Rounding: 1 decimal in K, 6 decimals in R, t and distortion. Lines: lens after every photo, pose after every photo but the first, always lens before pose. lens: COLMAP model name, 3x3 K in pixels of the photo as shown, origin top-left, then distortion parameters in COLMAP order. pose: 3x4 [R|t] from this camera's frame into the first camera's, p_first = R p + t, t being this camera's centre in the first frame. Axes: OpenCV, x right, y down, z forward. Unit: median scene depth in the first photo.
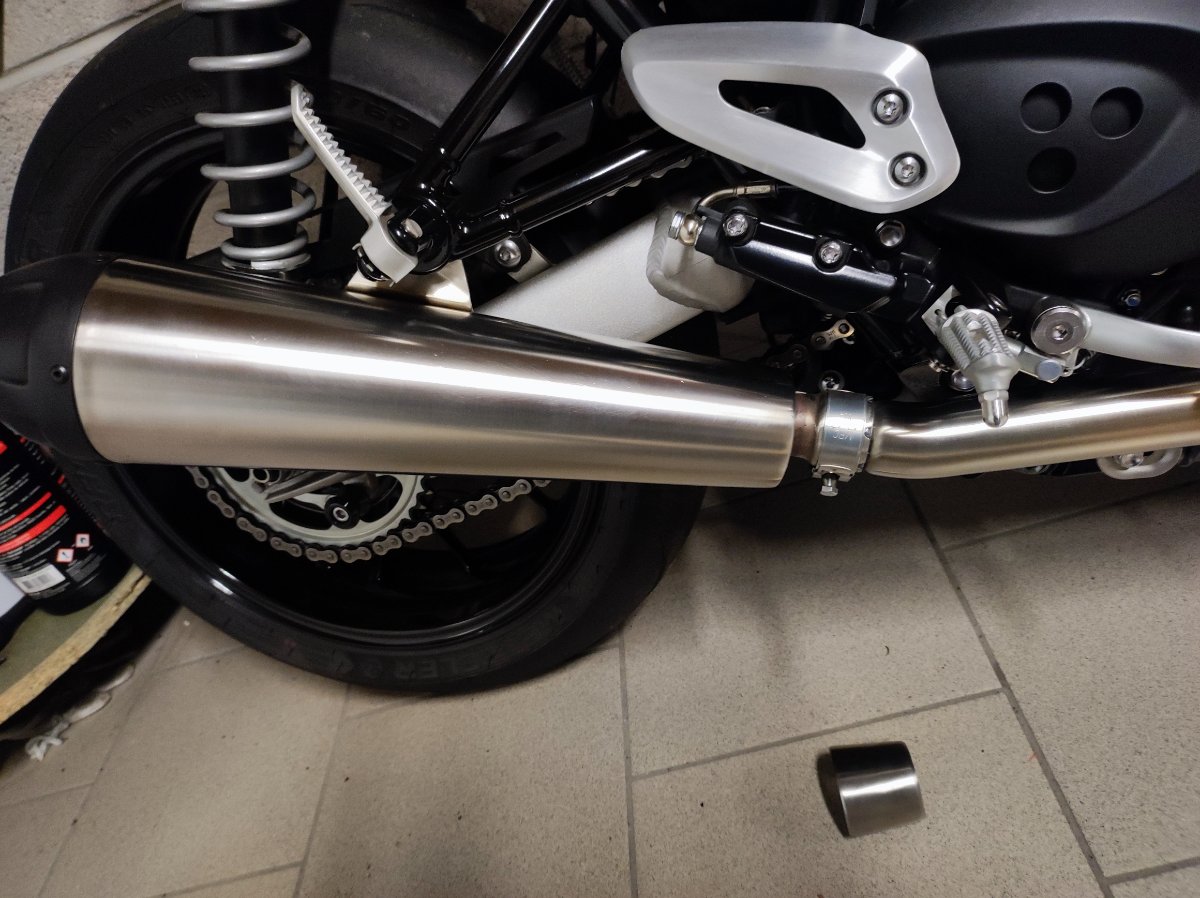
lens RADIAL K [[898.6, 0, 574.0], [0, 898.6, 449.3], [0, 0, 1]] dist [-0.017171, 0.003597]
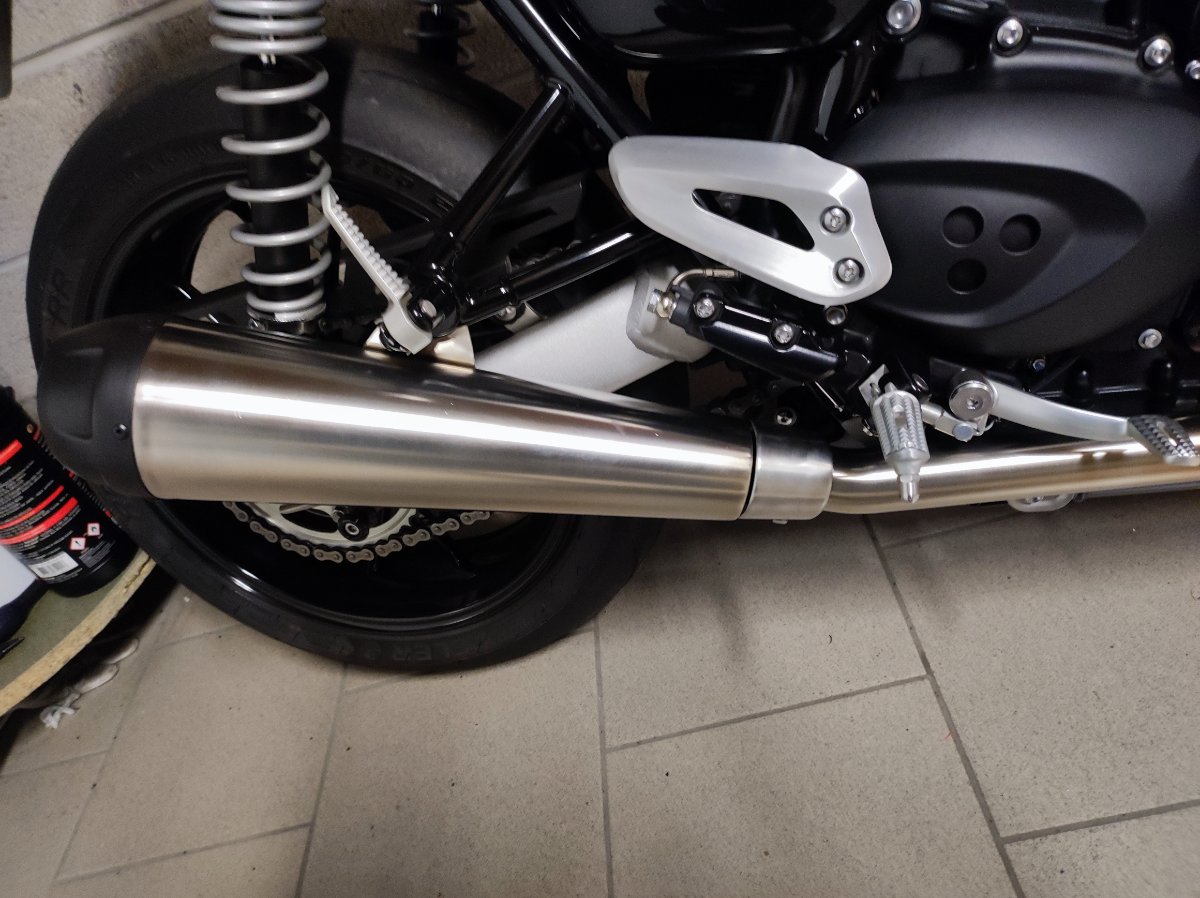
lens RADIAL K [[898.6, 0, 574.0], [0, 898.6, 449.3], [0, 0, 1]] dist [-0.017171, 0.003597]
pose [[0.999251, 0.005085, 0.038354, -0.022594], [-0.007501, 0.997978, 0.063115, -0.090788], [-0.037956, -0.063356, 0.997269, -0.116042]]
